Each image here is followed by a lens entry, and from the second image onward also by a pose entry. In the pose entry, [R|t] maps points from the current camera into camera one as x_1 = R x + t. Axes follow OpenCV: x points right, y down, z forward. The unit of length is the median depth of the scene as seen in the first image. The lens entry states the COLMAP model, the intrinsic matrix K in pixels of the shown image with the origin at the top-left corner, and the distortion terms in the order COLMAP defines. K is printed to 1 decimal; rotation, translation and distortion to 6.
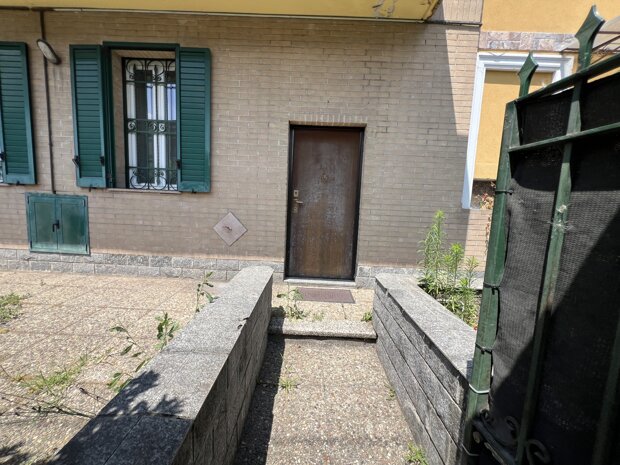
lens RADIAL K [[249.4, 0, 308.4], [0, 249.4, 232.0], [0, 0, 1]] dist [-0.002794, 0.000595]
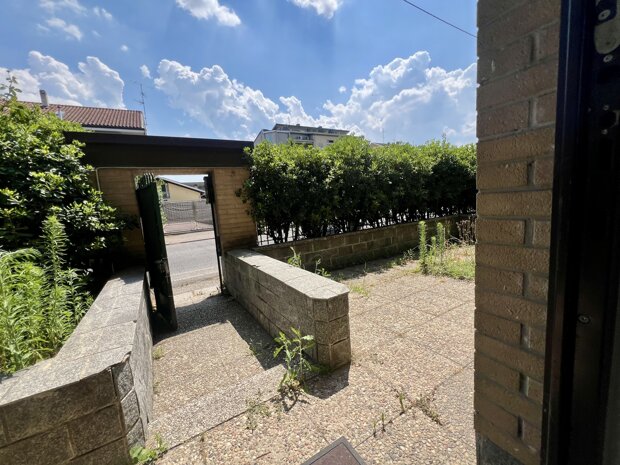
lens RADIAL K [[249.4, 0, 308.4], [0, 249.4, 232.0], [0, 0, 1]] dist [-0.002794, 0.000595]
pose [[-0.849328, 0.087420, -0.520577, 0.148381], [-0.019101, 0.980456, 0.195810, -0.111279], [0.527520, 0.176251, -0.831058, 1.121731]]
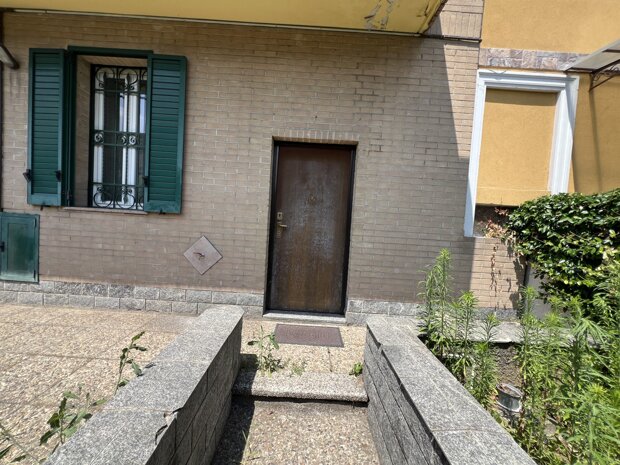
lens RADIAL K [[249.4, 0, 308.4], [0, 249.4, 232.0], [0, 0, 1]] dist [-0.002794, 0.000595]
pose [[0.999685, 0.016439, 0.018943, 0.039920], [-0.015263, 0.998040, -0.060682, -0.047645], [-0.019904, 0.060374, 0.997977, 0.117258]]
